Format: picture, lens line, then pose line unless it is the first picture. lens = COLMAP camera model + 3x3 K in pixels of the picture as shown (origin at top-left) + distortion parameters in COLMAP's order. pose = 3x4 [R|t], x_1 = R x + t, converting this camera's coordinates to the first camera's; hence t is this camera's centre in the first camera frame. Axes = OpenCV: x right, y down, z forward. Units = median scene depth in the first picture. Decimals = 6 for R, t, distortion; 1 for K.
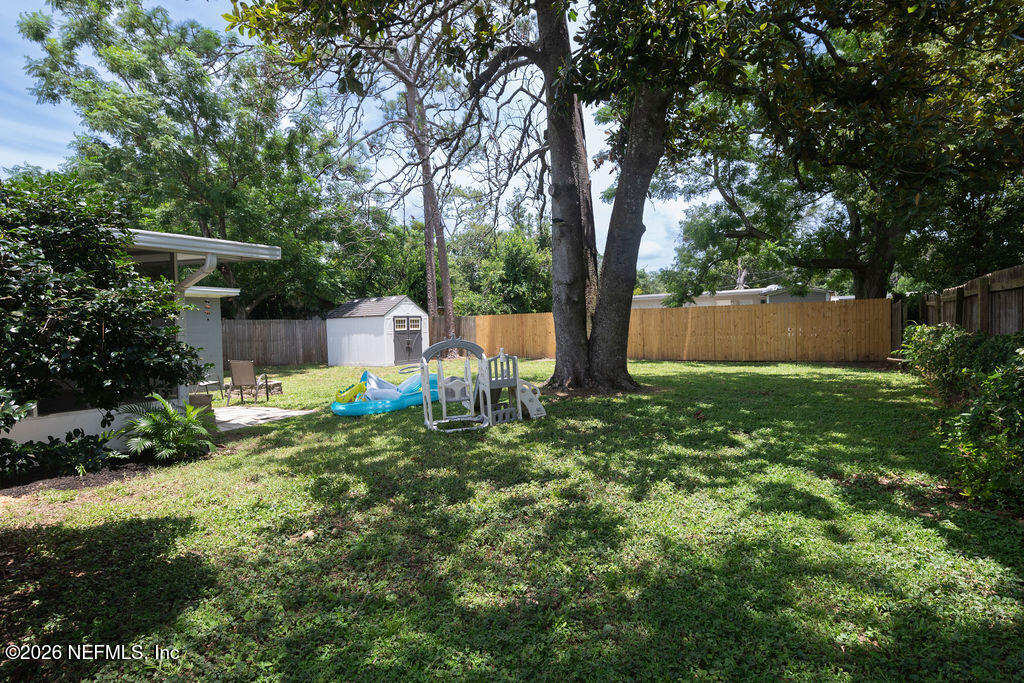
lens RADIAL K [[521.5, 0, 513.6], [0, 521.5, 343.7], [0, 0, 1]] dist [0.003543, -0.000515]
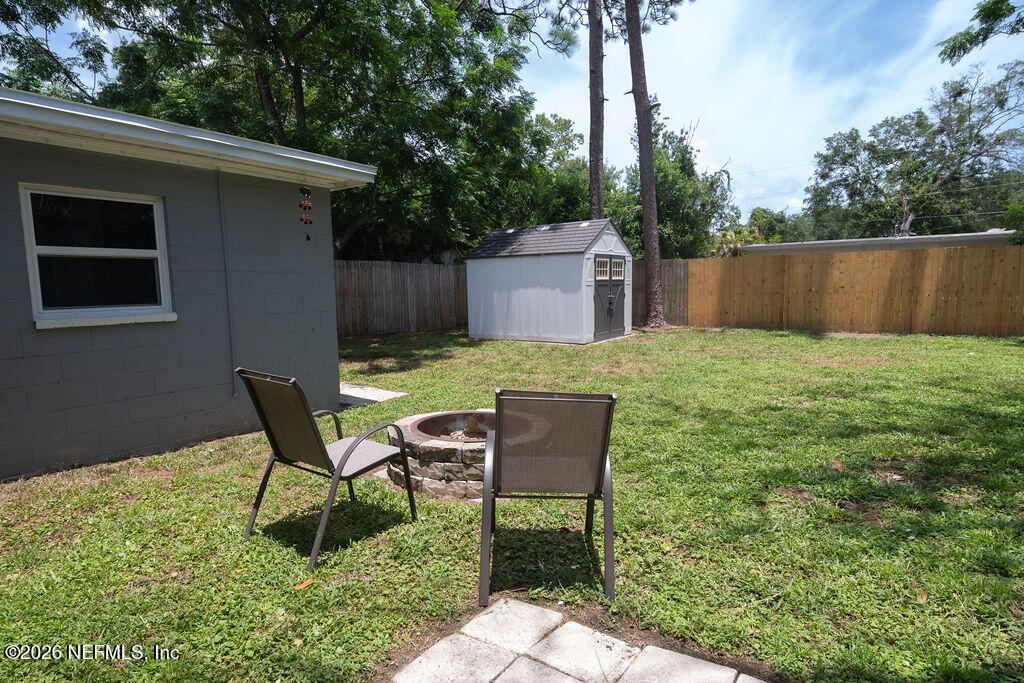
lens RADIAL K [[521.5, 0, 510.9], [0, 521.5, 338.3], [0, 0, 1]] dist [0.003543, -0.000515]
pose [[0.997068, 0.018825, -0.074164, -0.262558], [-0.013480, 0.997319, 0.071929, -0.001505], [0.075319, -0.070718, 0.994649, 0.402137]]
